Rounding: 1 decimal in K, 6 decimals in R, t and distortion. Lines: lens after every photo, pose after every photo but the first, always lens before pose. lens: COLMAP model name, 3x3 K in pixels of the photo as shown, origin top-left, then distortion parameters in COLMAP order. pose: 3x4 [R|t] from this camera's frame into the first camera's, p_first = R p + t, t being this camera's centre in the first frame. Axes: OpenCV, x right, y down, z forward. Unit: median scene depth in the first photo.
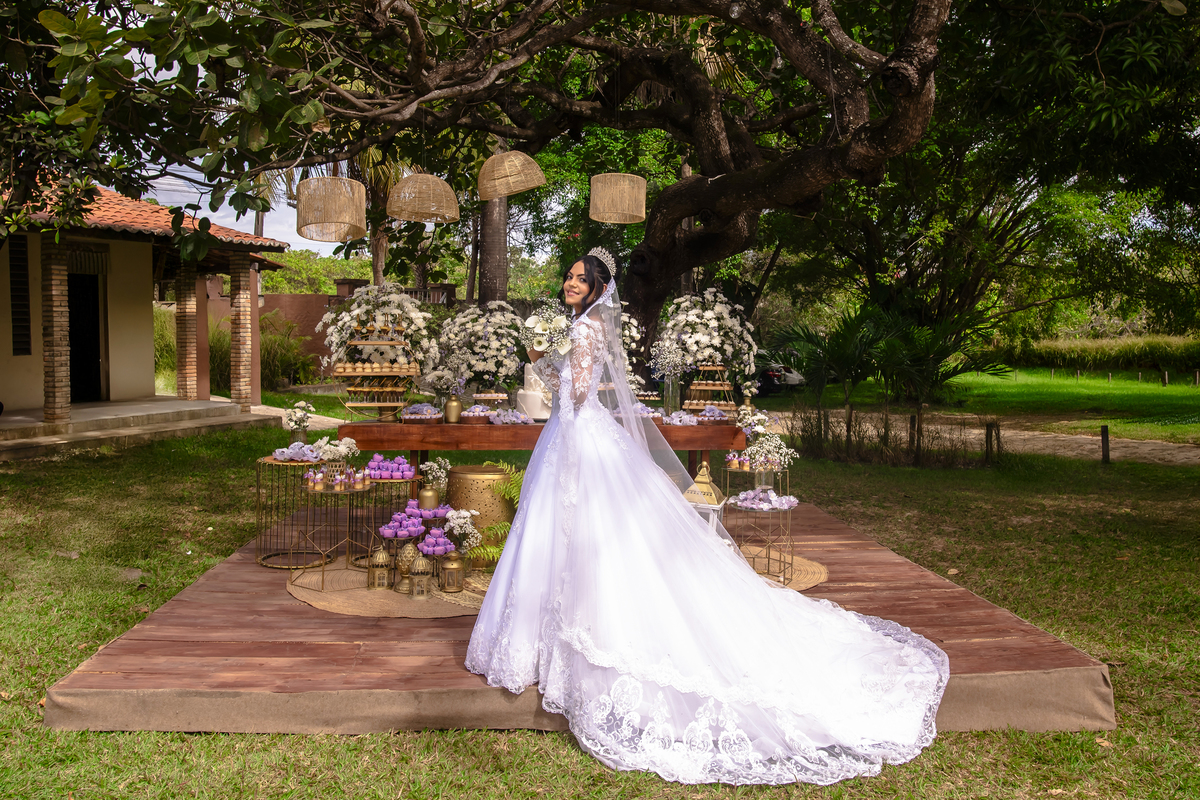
lens RADIAL K [[834.9, 0, 630.6], [0, 834.9, 346.5], [0, 0, 1]] dist [-0.030080, 0.002358]
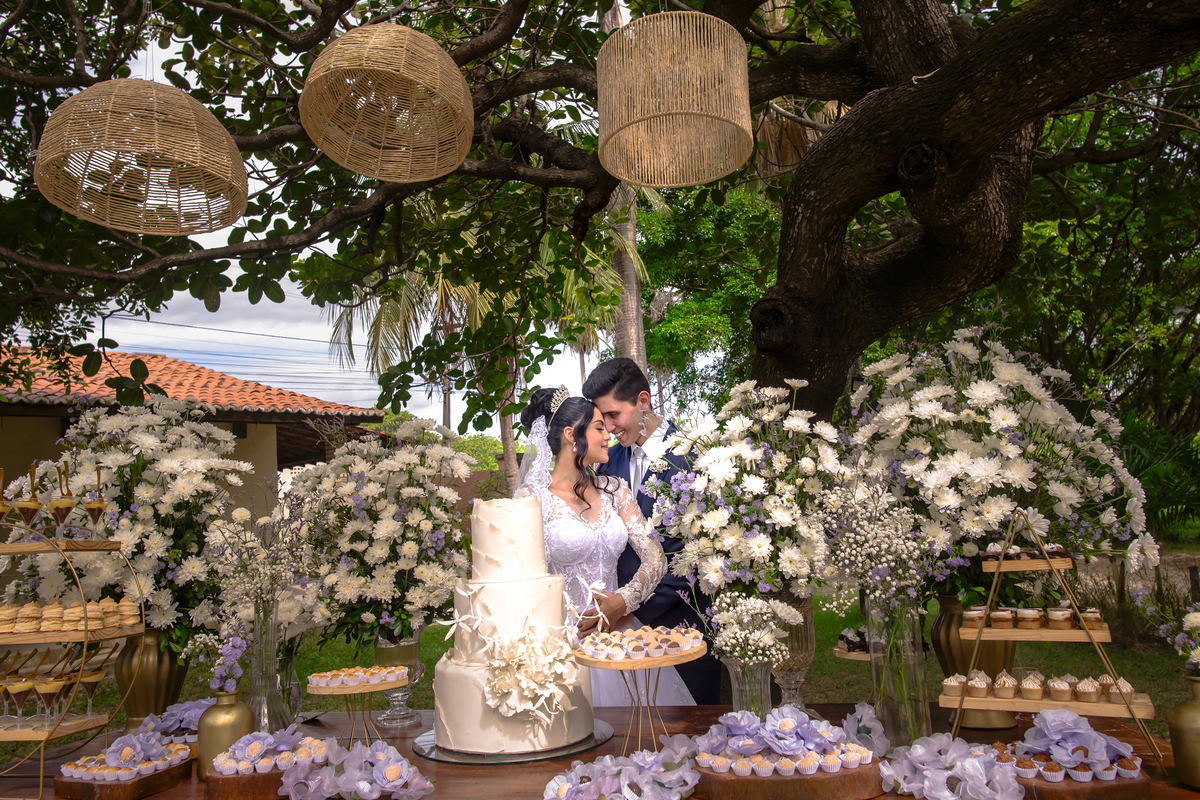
lens RADIAL K [[807.8, 0, 598.6], [0, 807.8, 384.0], [0, 0, 1]] dist [-0.032094, -0.001275]
pose [[0.967928, -0.104112, -0.228640, 0.021440], [0.068328, 0.984878, -0.159208, -0.002421], [0.241758, 0.138480, 0.960404, 0.678495]]
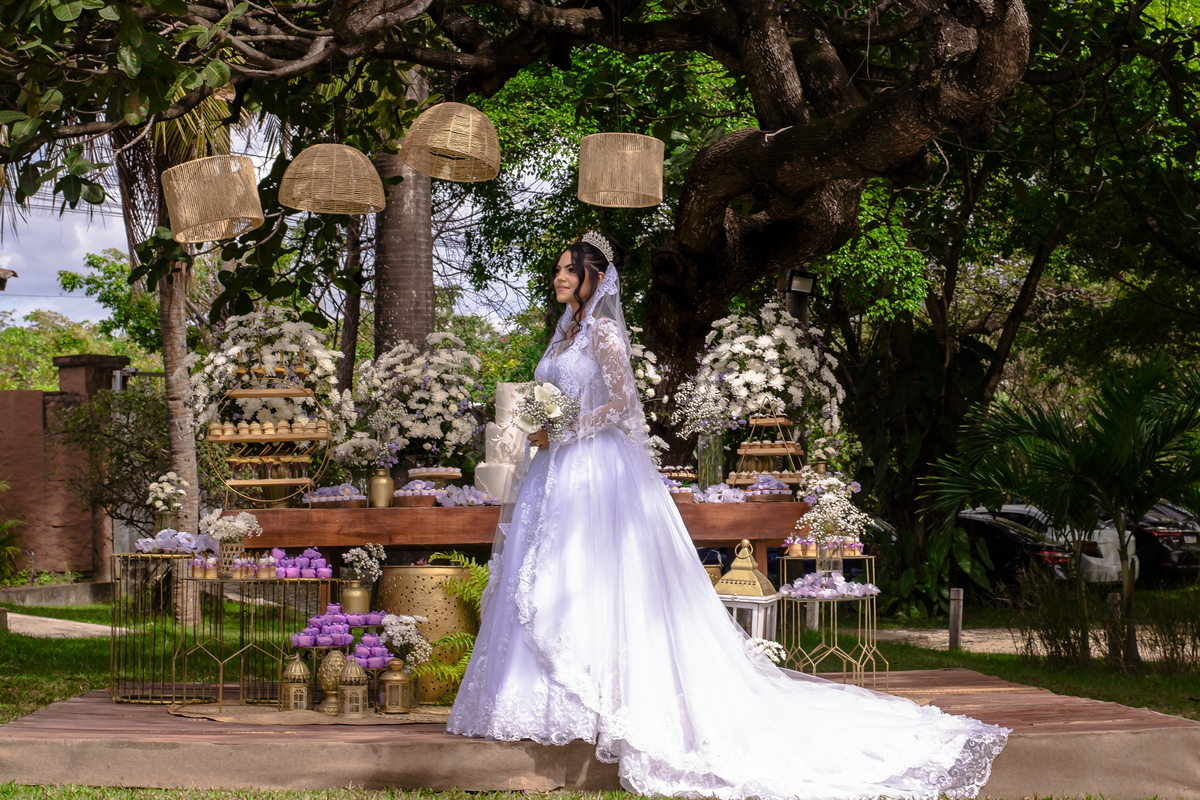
lens RADIAL K [[1959.6, 0, 641.8], [0, 1959.6, 398.3], [0, 0, 1]] dist [-0.030786, -0.098971]
pose [[0.998922, -0.027006, -0.037761, 0.055617], [0.024900, 0.998166, -0.055186, 0.090163], [0.039182, 0.054187, 0.997762, -0.544513]]
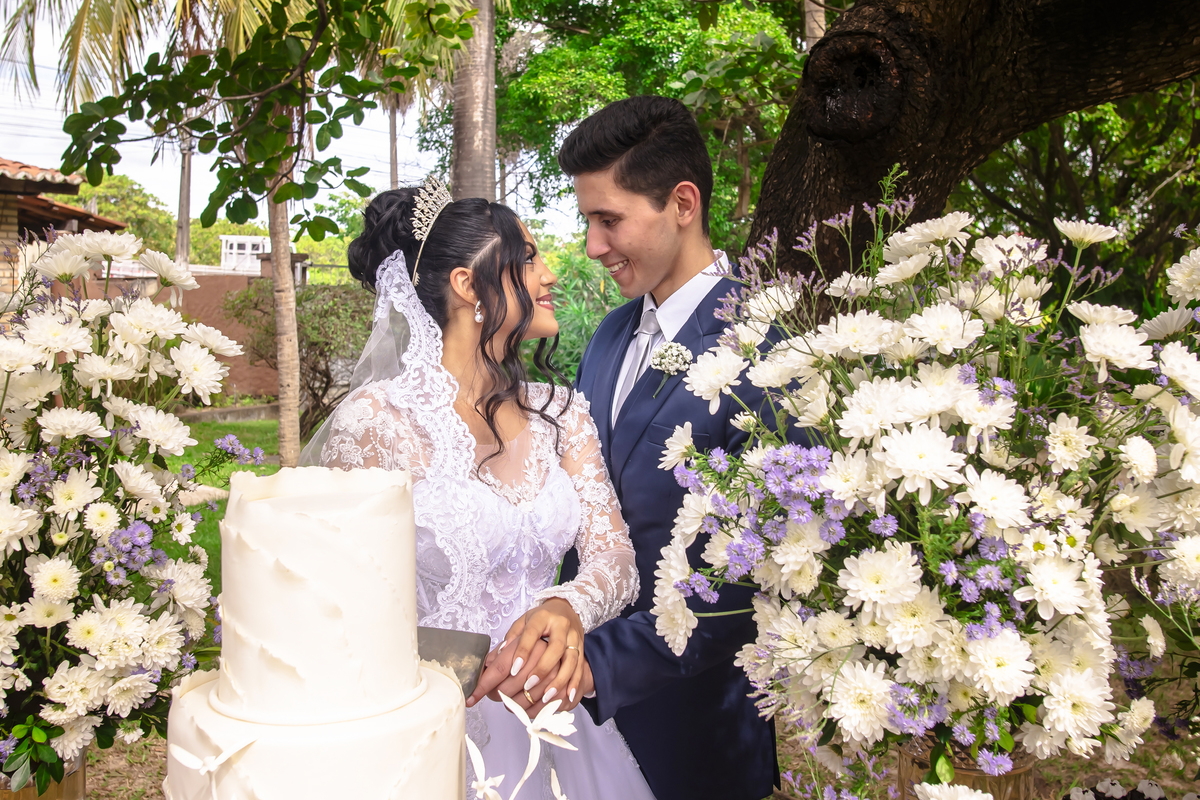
lens RADIAL K [[1150.0, 0, 557.3], [0, 1150.0, 363.0], [0, 0, 1]] dist [-0.029199, 0.002878]
pose [[0.993923, 0.000515, -0.110076, -0.045310], [0.001077, 0.999896, 0.014403, -0.033833], [0.110071, -0.014434, 0.993819, 0.834584]]
